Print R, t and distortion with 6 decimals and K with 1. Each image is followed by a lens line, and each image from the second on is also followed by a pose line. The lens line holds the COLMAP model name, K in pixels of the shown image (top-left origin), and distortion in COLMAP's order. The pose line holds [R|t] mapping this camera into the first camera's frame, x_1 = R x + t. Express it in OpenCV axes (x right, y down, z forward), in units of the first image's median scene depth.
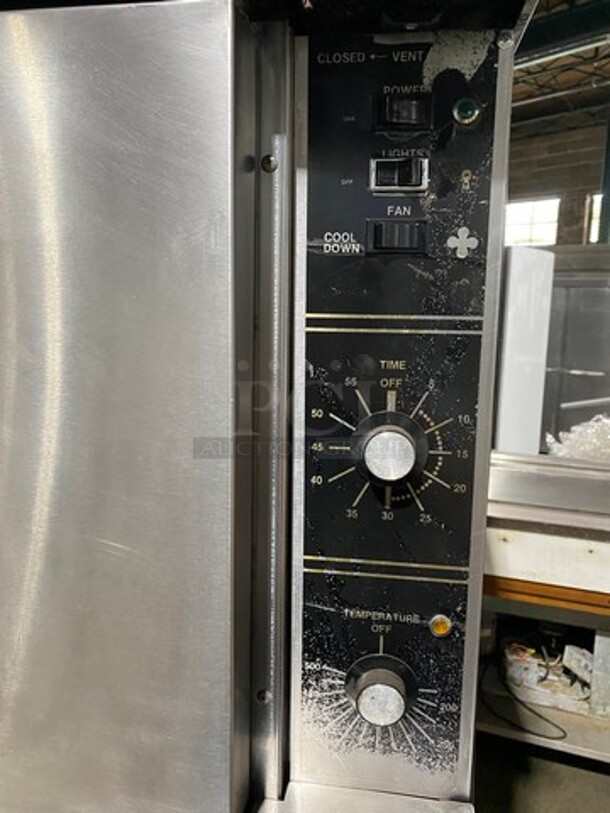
lens RADIAL K [[616.5, 0, 306.4], [0, 616.5, 406.6], [0, 0, 1]] dist [0.001004, 0.002812]
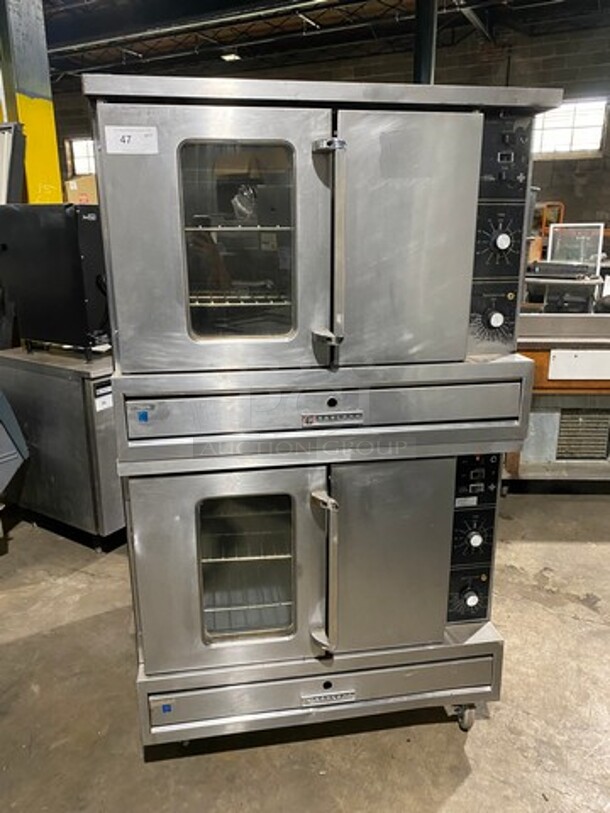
lens RADIAL K [[616.5, 0, 305.0], [0, 616.5, 409.2], [0, 0, 1]] dist [0.001004, 0.002812]
pose [[0.947166, -0.106088, 0.302689, -1.925865], [0.065175, 0.987686, 0.142225, 0.412963], [-0.314051, -0.114983, 0.942418, -1.882464]]
